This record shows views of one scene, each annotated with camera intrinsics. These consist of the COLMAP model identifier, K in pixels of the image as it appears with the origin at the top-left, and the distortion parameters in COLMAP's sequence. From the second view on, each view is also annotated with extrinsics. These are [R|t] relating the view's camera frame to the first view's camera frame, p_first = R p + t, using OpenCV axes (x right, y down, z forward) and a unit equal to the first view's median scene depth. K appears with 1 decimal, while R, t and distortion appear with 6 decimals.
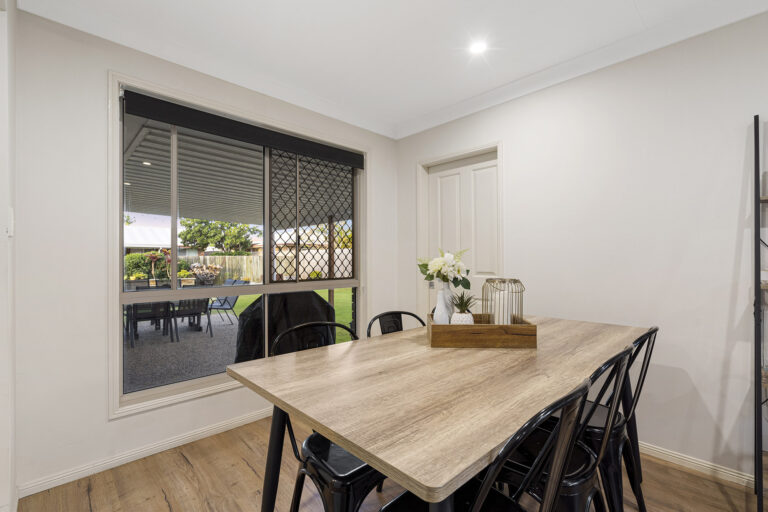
lens RADIAL K [[349.0, 0, 390.7], [0, 349.0, 270.8], [0, 0, 1]] dist [0.000953, -0.000462]
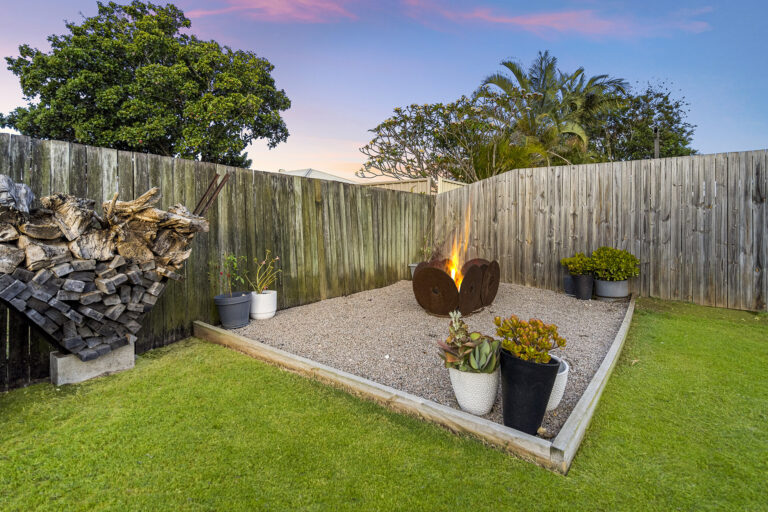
lens RADIAL K [[349.0, 0, 371.5], [0, 349.0, 238.7], [0, 0, 1]] dist [0.000953, -0.000462]
pose [[0.990467, 0.011151, 0.137298, -0.432604], [-0.010359, 0.999925, -0.006477, -0.002421], [-0.137360, 0.004993, 0.990509, 0.839089]]
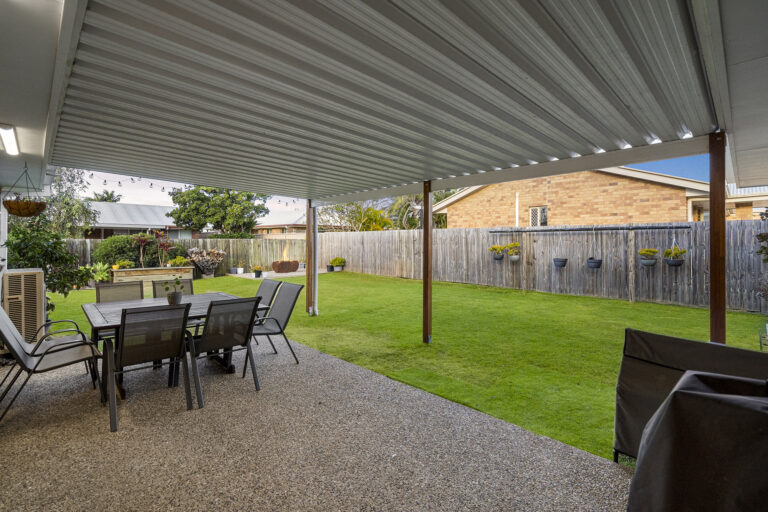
lens RADIAL K [[349.0, 0, 384.1], [0, 349.0, 251.0], [0, 0, 1]] dist [0.000953, -0.000462]
pose [[0.999822, 0.003287, 0.018578, -0.125474], [-0.003242, 0.999992, -0.002471, -0.013512], [-0.018586, 0.002410, 0.999824, 0.170296]]
